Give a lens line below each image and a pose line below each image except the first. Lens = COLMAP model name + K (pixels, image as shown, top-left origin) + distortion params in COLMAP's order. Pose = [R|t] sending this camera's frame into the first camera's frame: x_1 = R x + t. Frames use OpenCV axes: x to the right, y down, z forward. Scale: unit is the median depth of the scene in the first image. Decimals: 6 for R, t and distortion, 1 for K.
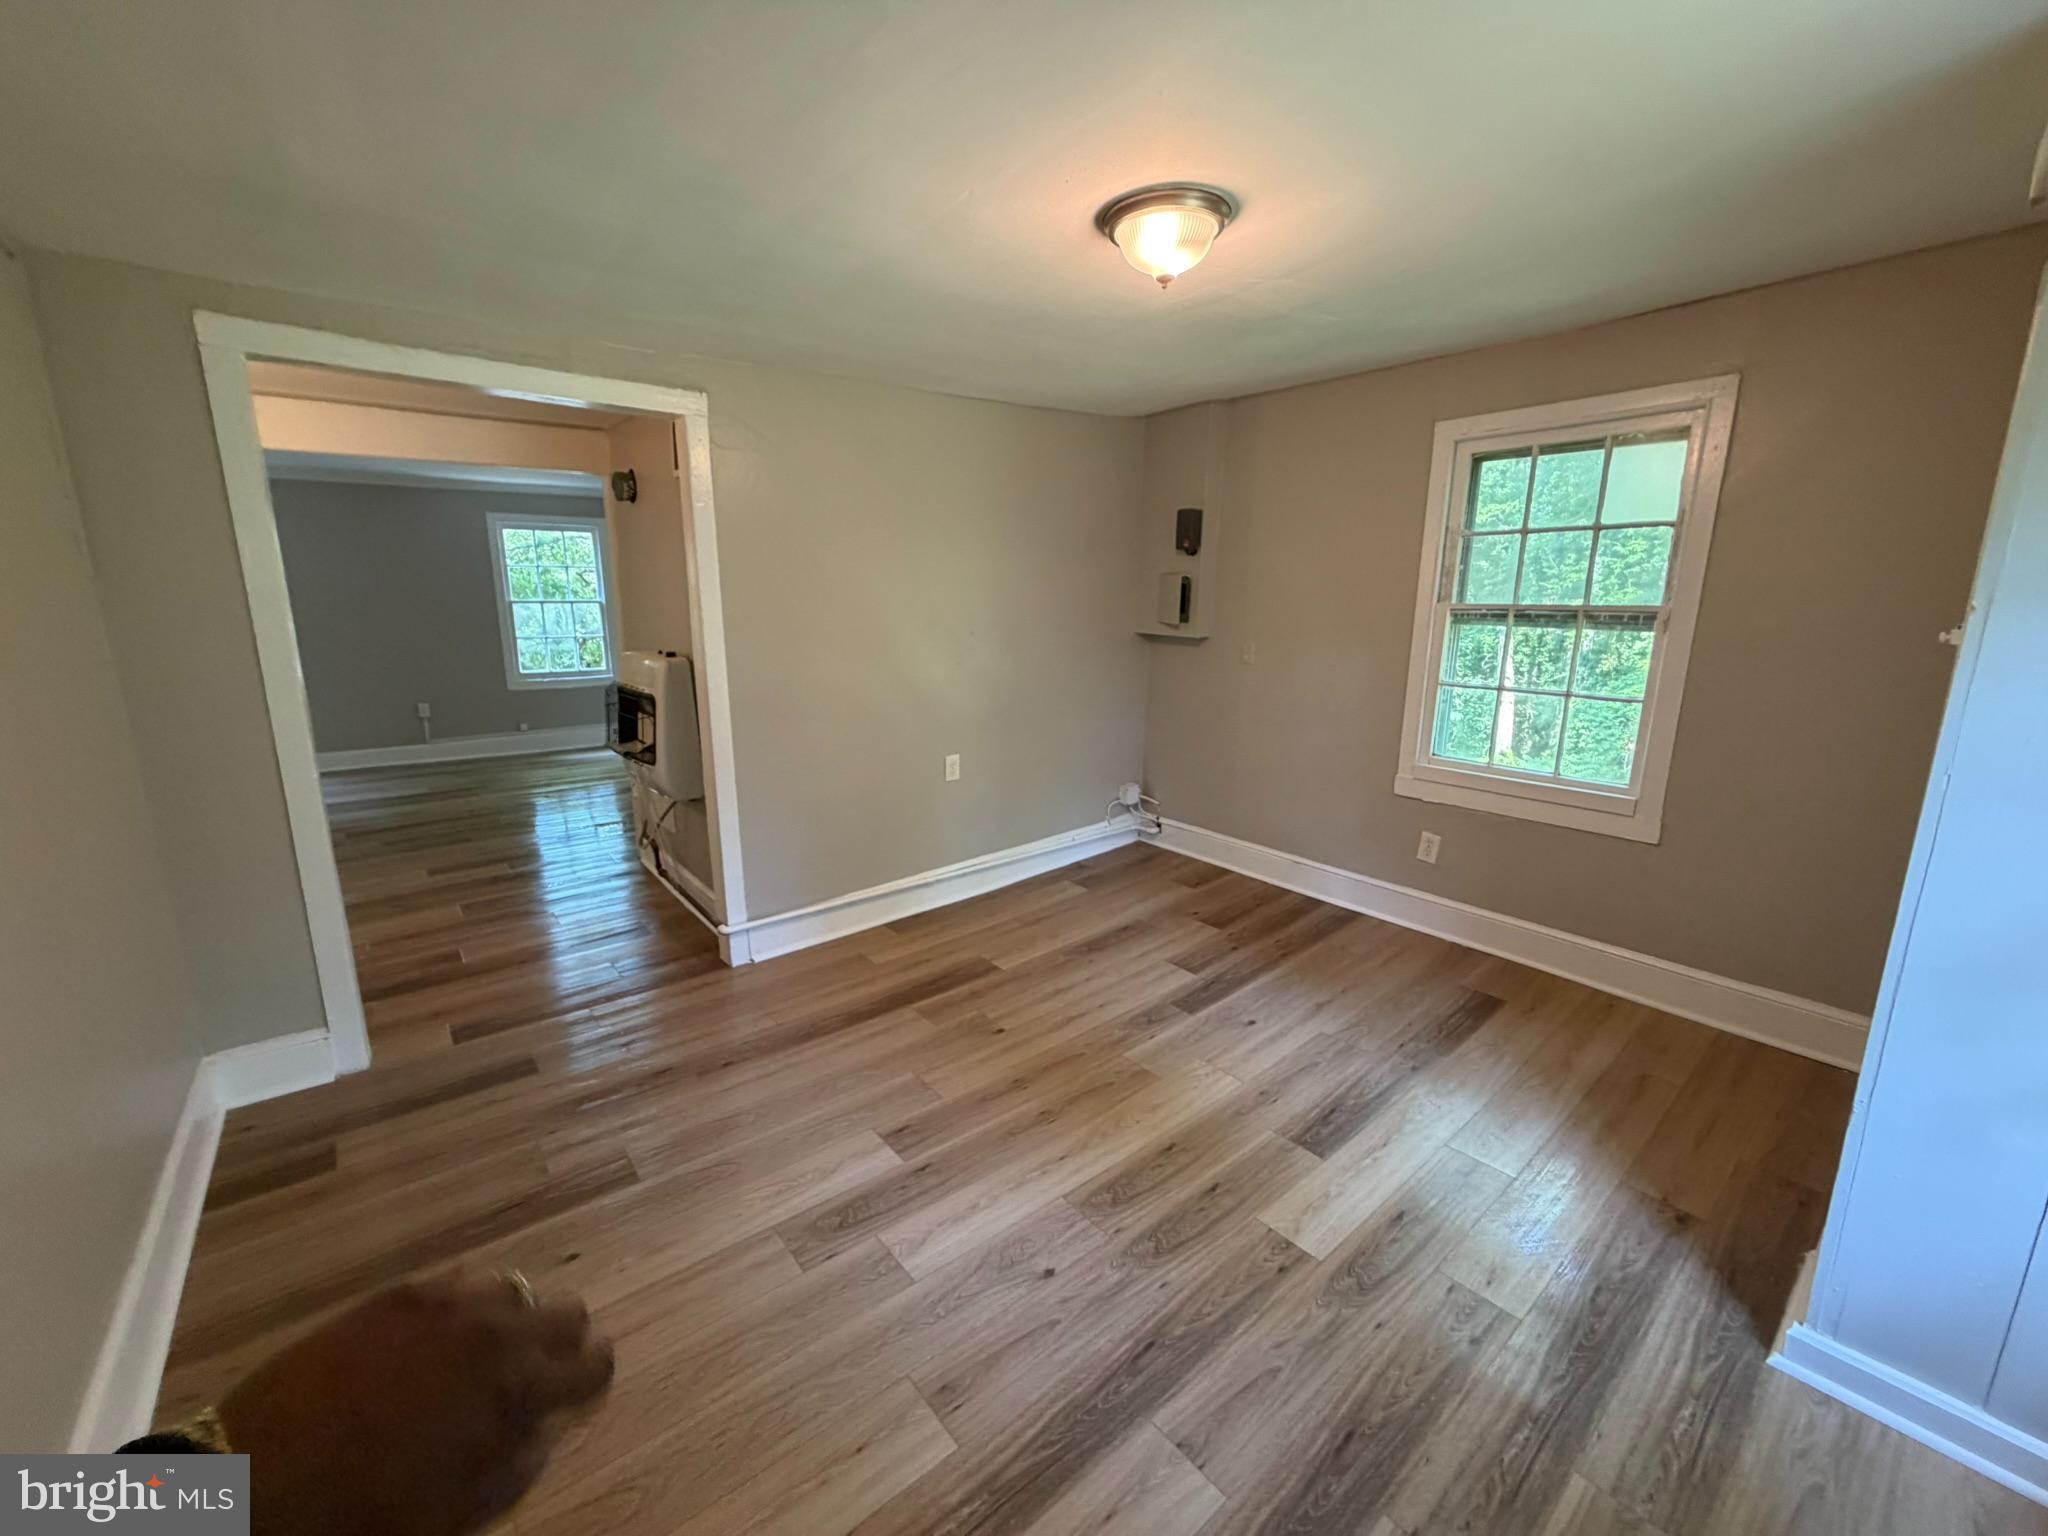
lens RADIAL K [[815.0, 0, 1017.3], [0, 815.0, 768.2], [0, 0, 1]] dist [-0.001228, -0.000083]
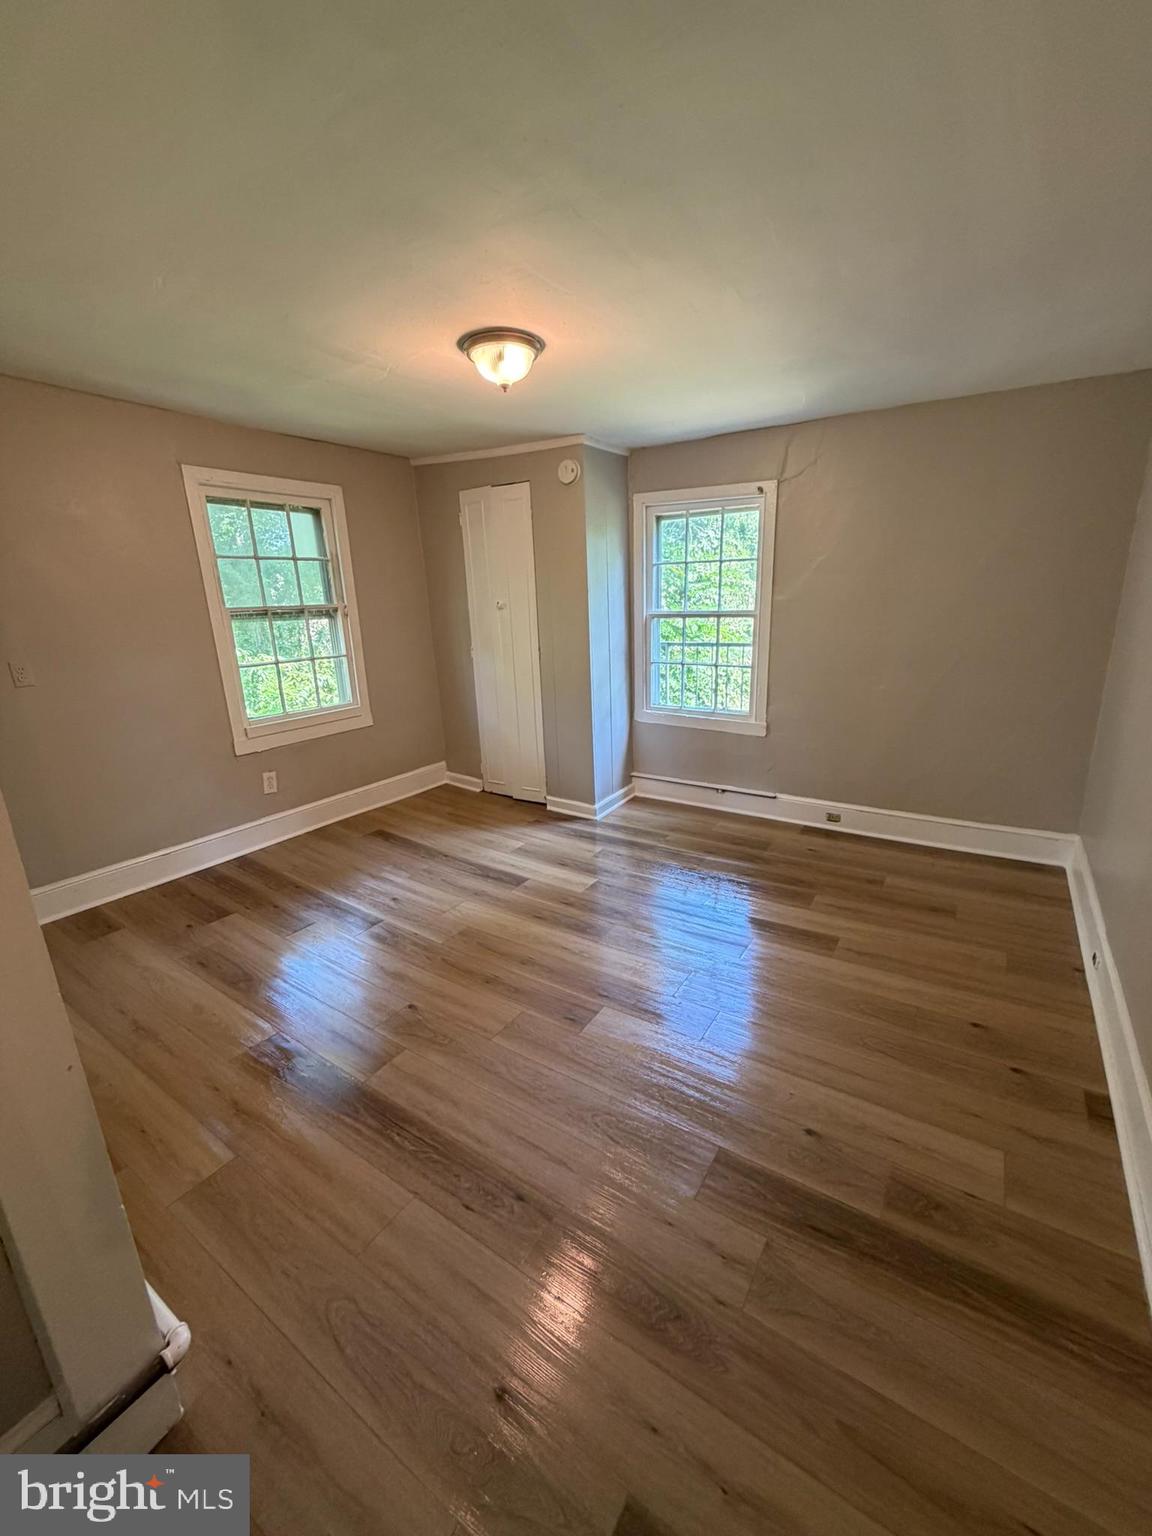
lens RADIAL K [[611.3, 0, 576.0], [0, 611.3, 768.0], [0, 0, 1]] dist [-0.001228, -0.000083]
pose [[-0.302951, -0.244335, 0.921152, -0.762347], [0.233437, 0.918104, 0.320300, -0.172475], [-0.923974, 0.312066, -0.221104, 0.903110]]
